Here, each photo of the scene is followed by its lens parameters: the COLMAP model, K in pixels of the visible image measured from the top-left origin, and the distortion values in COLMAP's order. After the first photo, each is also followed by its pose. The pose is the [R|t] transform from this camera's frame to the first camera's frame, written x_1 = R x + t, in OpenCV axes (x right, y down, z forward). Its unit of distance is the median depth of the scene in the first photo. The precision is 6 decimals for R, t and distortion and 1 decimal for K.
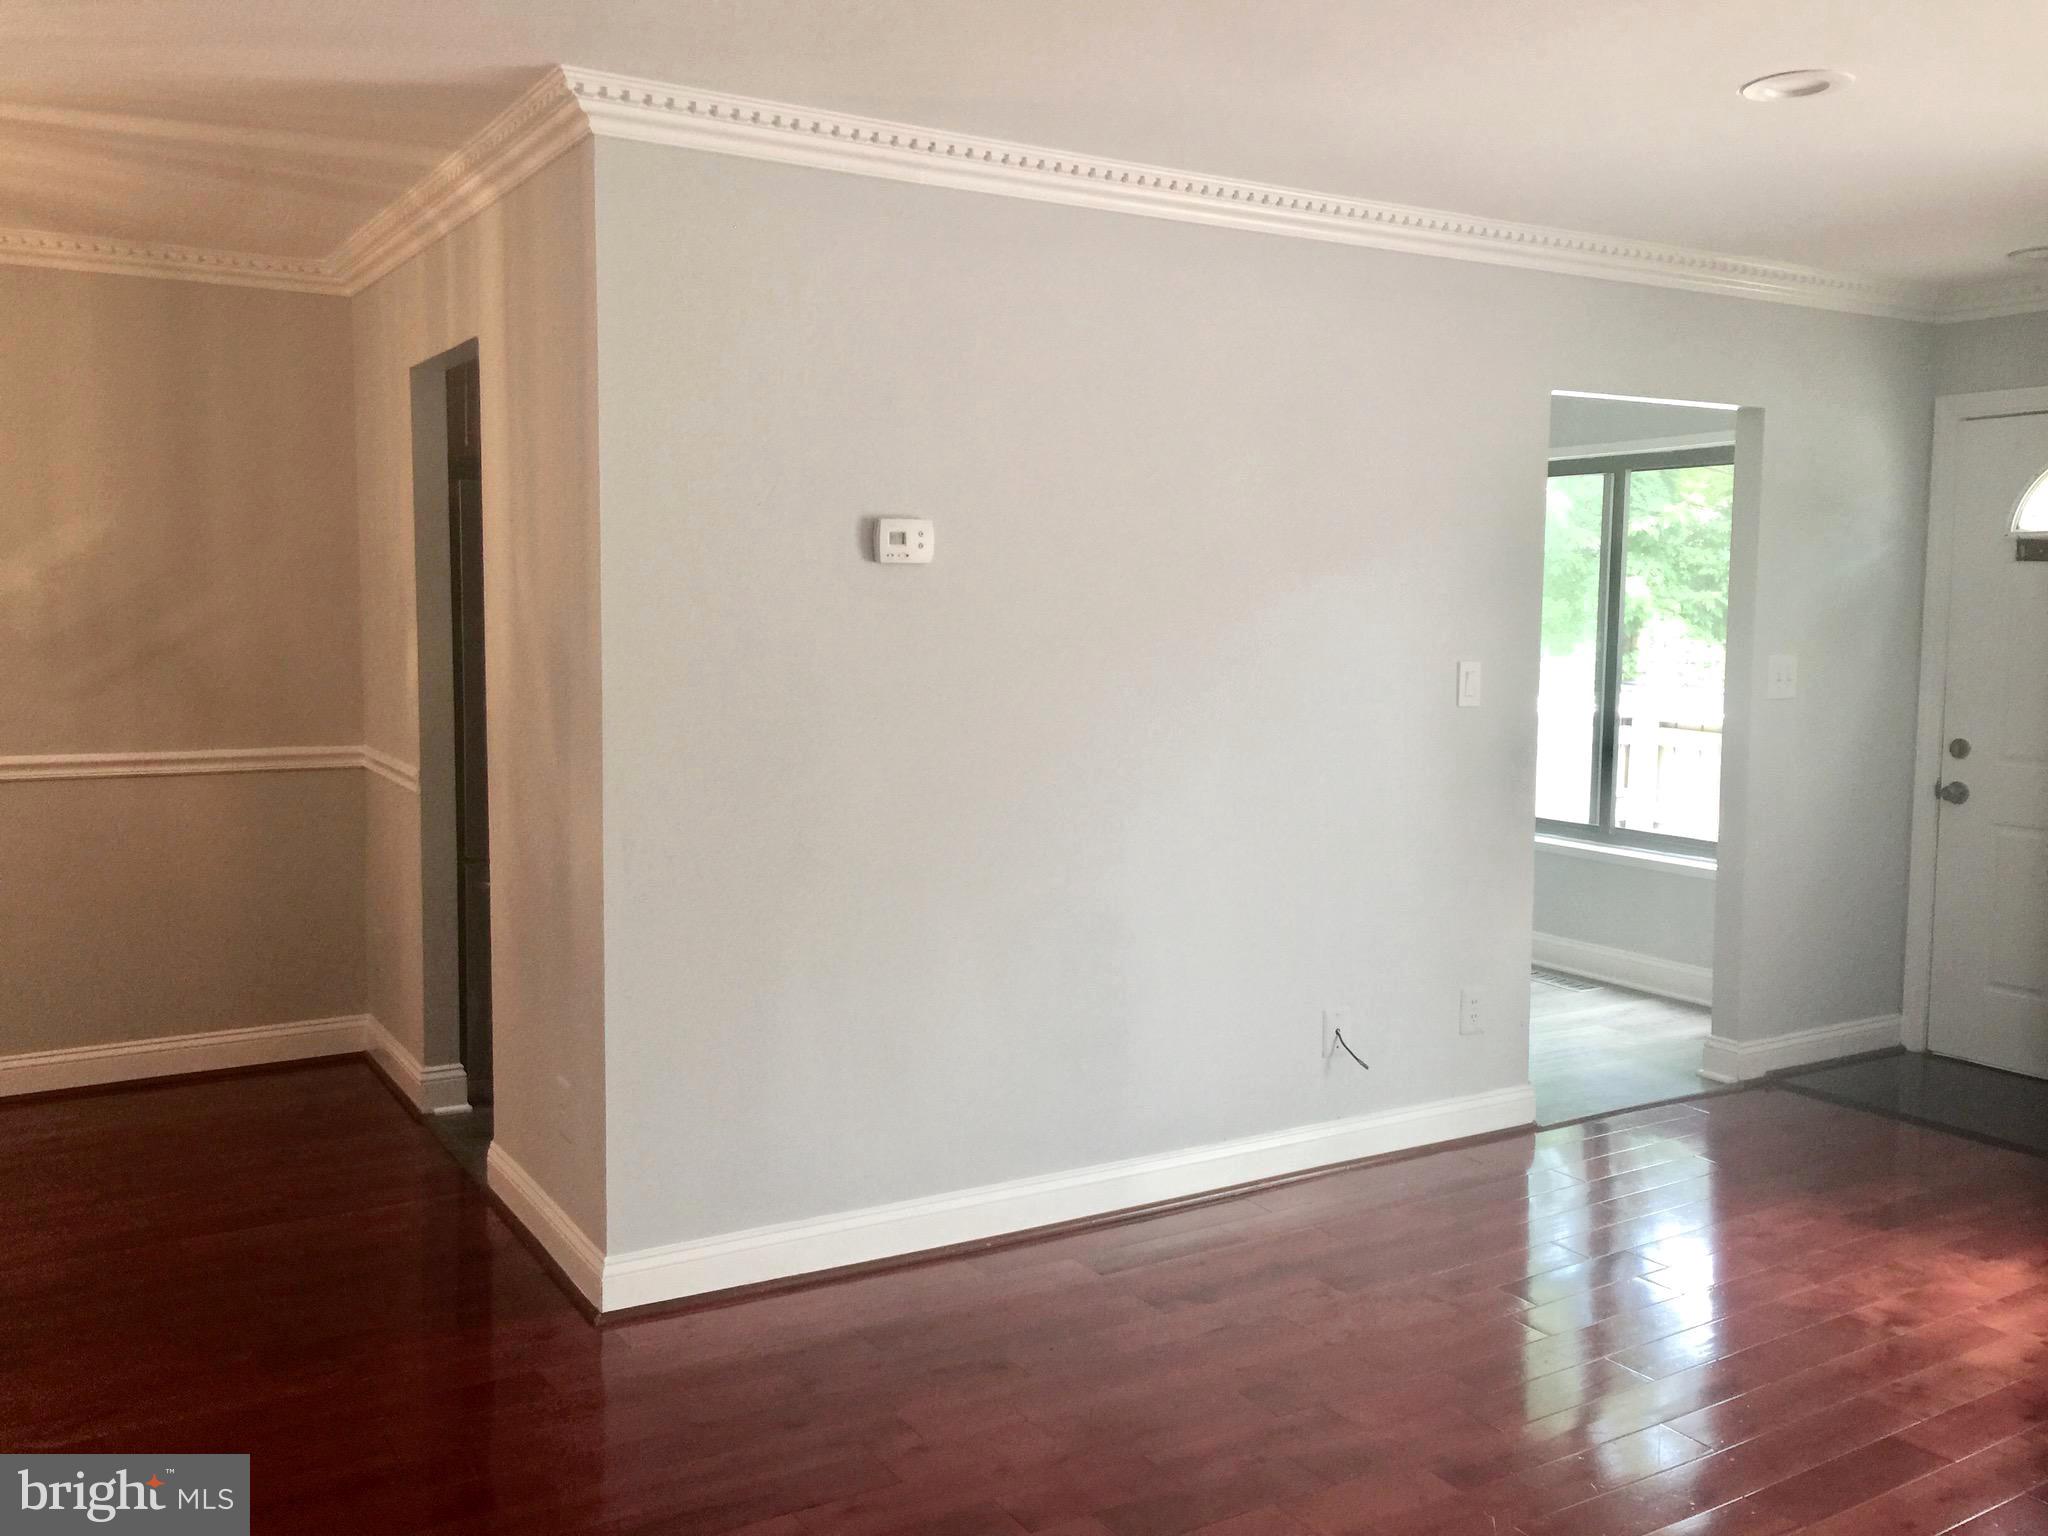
lens RADIAL K [[1749.0, 0, 1011.7], [0, 1749.0, 758.6], [0, 0, 1]] dist [0.074305, -0.100172]
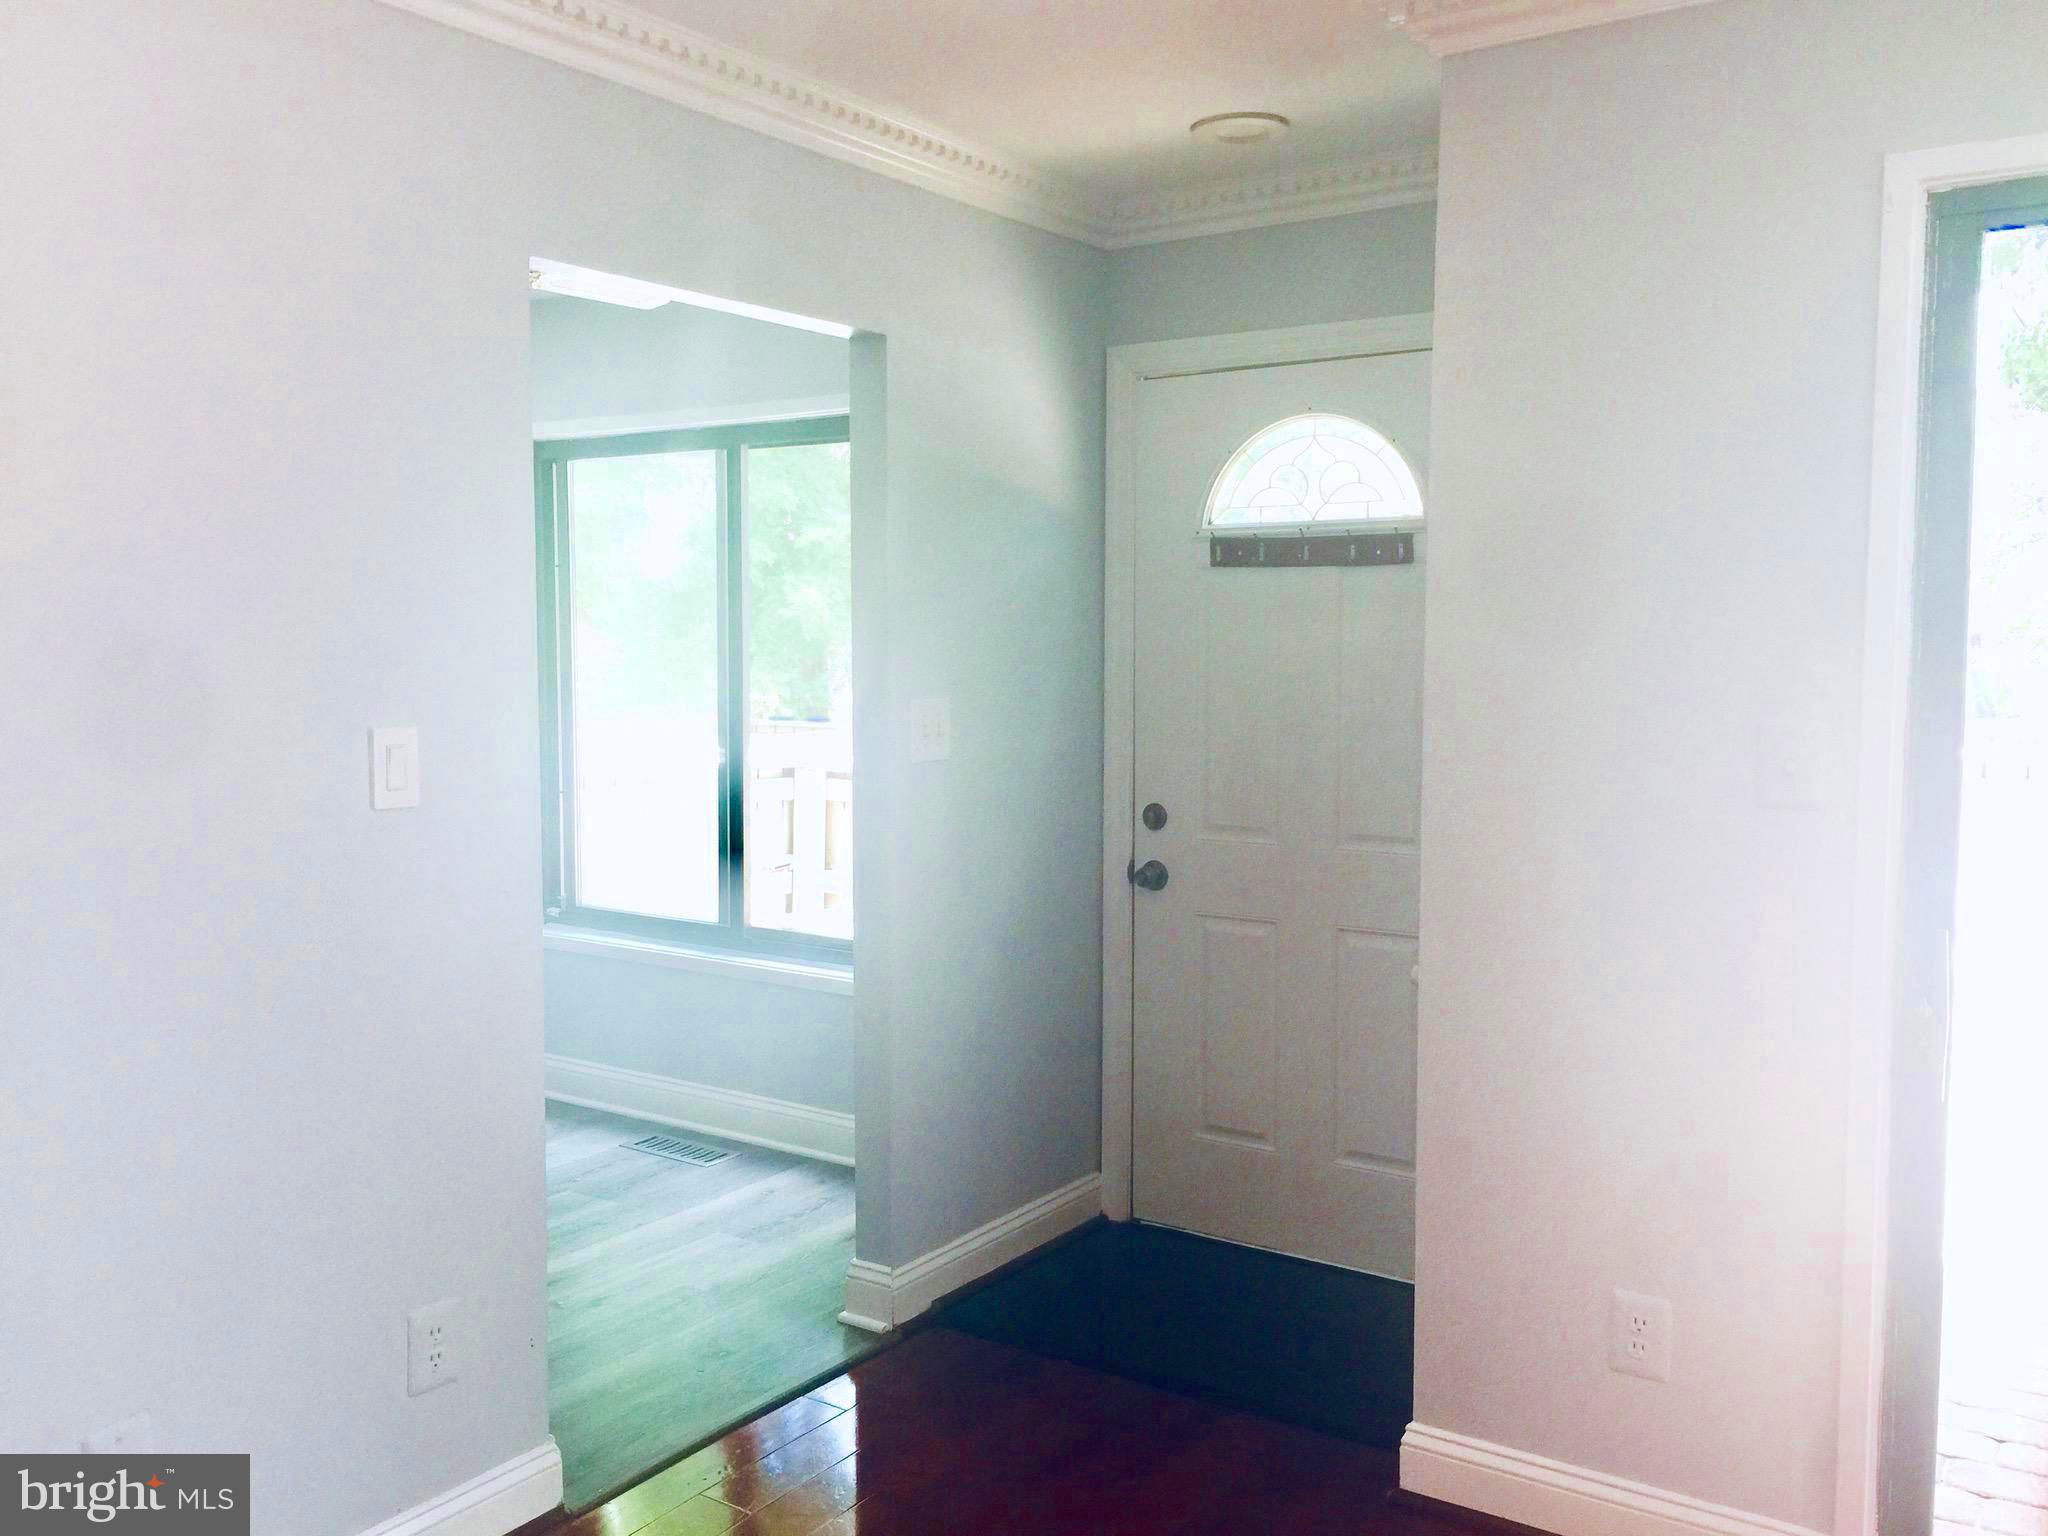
lens RADIAL K [[1749.0, 0, 1011.7], [0, 1749.0, 758.6], [0, 0, 1]] dist [0.074305, -0.100172]
pose [[0.911744, -0.035995, 0.409179, 0.176306], [0.041337, 0.999136, -0.004214, -0.029549], [-0.408674, 0.020756, 0.912445, 0.346198]]
